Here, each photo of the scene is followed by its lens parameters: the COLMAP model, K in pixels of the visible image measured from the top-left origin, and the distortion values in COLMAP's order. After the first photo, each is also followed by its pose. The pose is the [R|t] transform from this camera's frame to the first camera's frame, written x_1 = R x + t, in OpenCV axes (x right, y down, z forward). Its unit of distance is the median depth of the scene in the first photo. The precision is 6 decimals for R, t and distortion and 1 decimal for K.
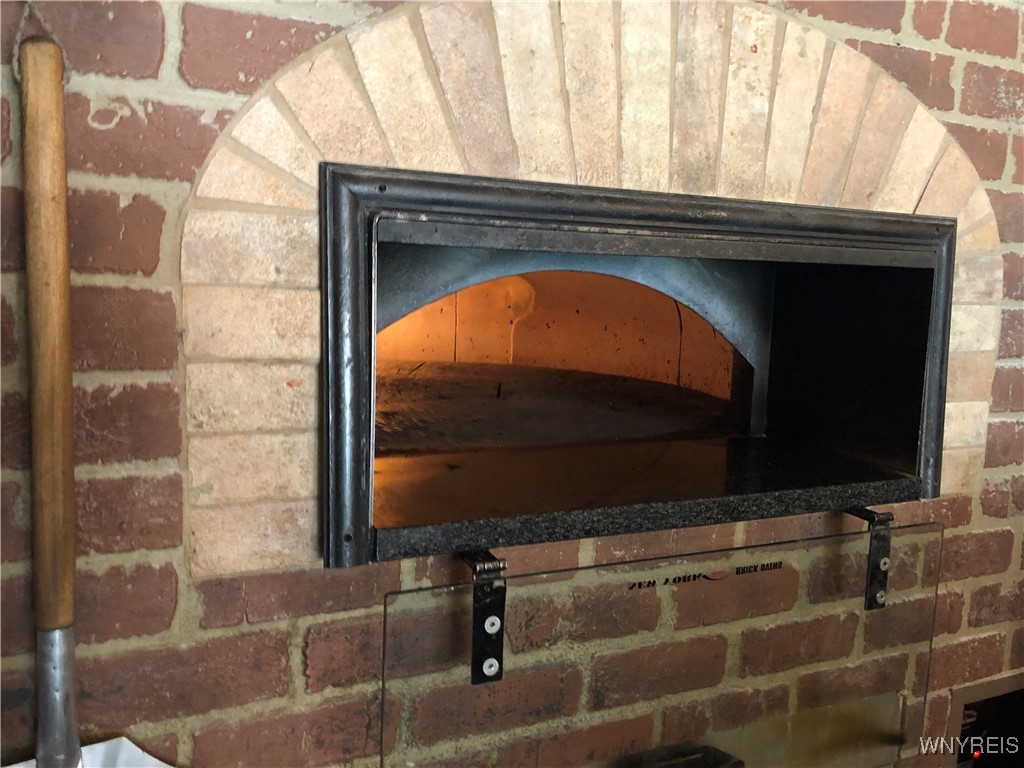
lens RADIAL K [[844.9, 0, 510.8], [0, 844.9, 384.7], [0, 0, 1]] dist [0.010167, -0.014968]
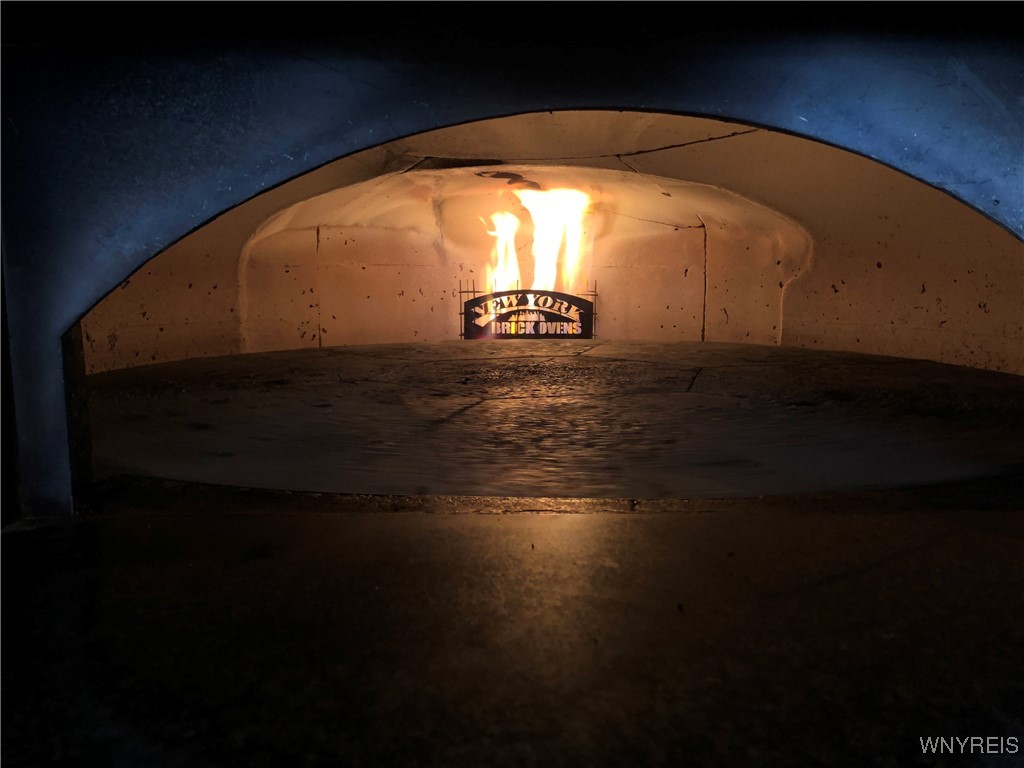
lens RADIAL K [[844.9, 0, 513.3], [0, 844.9, 382.7], [0, 0, 1]] dist [0.010167, -0.014968]
pose [[0.900809, 0.027097, -0.433370, 0.109026], [-0.022615, 0.999624, 0.015494, 0.000119], [0.433627, -0.004156, 0.901083, 0.290526]]
